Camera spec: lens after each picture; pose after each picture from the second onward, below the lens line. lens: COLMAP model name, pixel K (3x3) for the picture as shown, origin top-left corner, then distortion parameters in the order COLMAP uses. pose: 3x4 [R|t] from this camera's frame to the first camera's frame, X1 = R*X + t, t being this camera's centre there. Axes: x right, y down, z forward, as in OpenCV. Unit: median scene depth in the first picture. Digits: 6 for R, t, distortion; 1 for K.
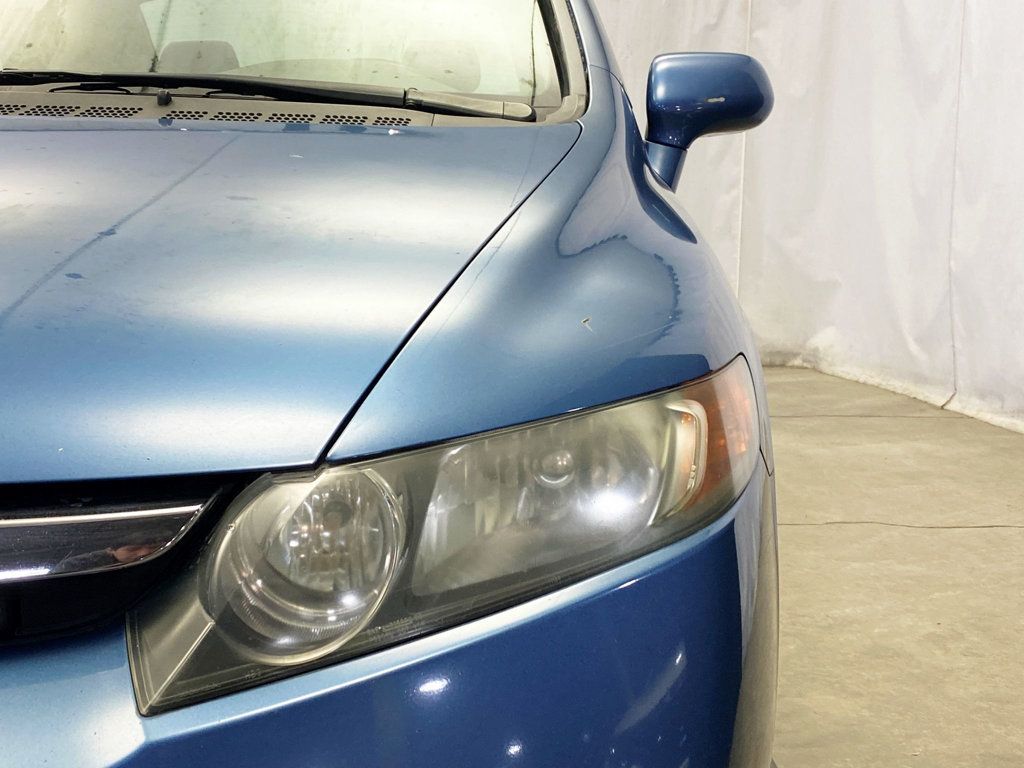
lens RADIAL K [[1401.8, 0, 517.3], [0, 1401.8, 388.6], [0, 0, 1]] dist [0.049573, 0.000000]
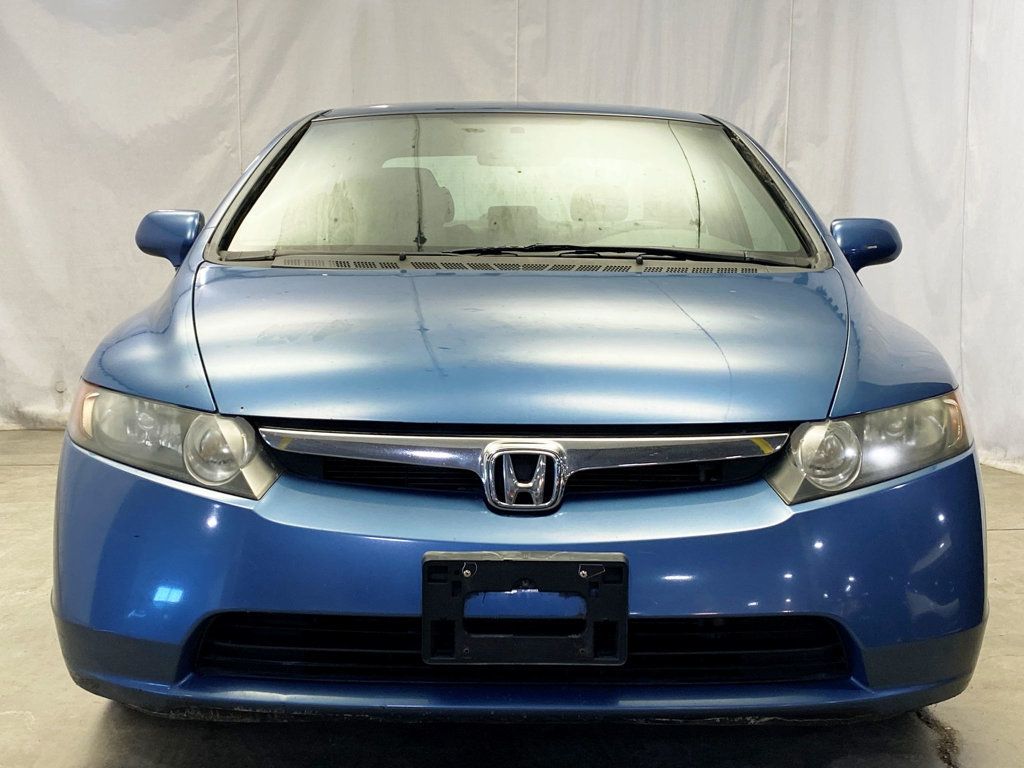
lens RADIAL K [[1401.8, 0, 513.7], [0, 1401.8, 381.5], [0, 0, 1]] dist [0.049573, 0.000000]
pose [[0.999546, -0.007355, 0.029217, -0.341597], [0.009290, 0.997732, -0.066672, 0.065887], [-0.028660, 0.066913, 0.997347, -0.670896]]
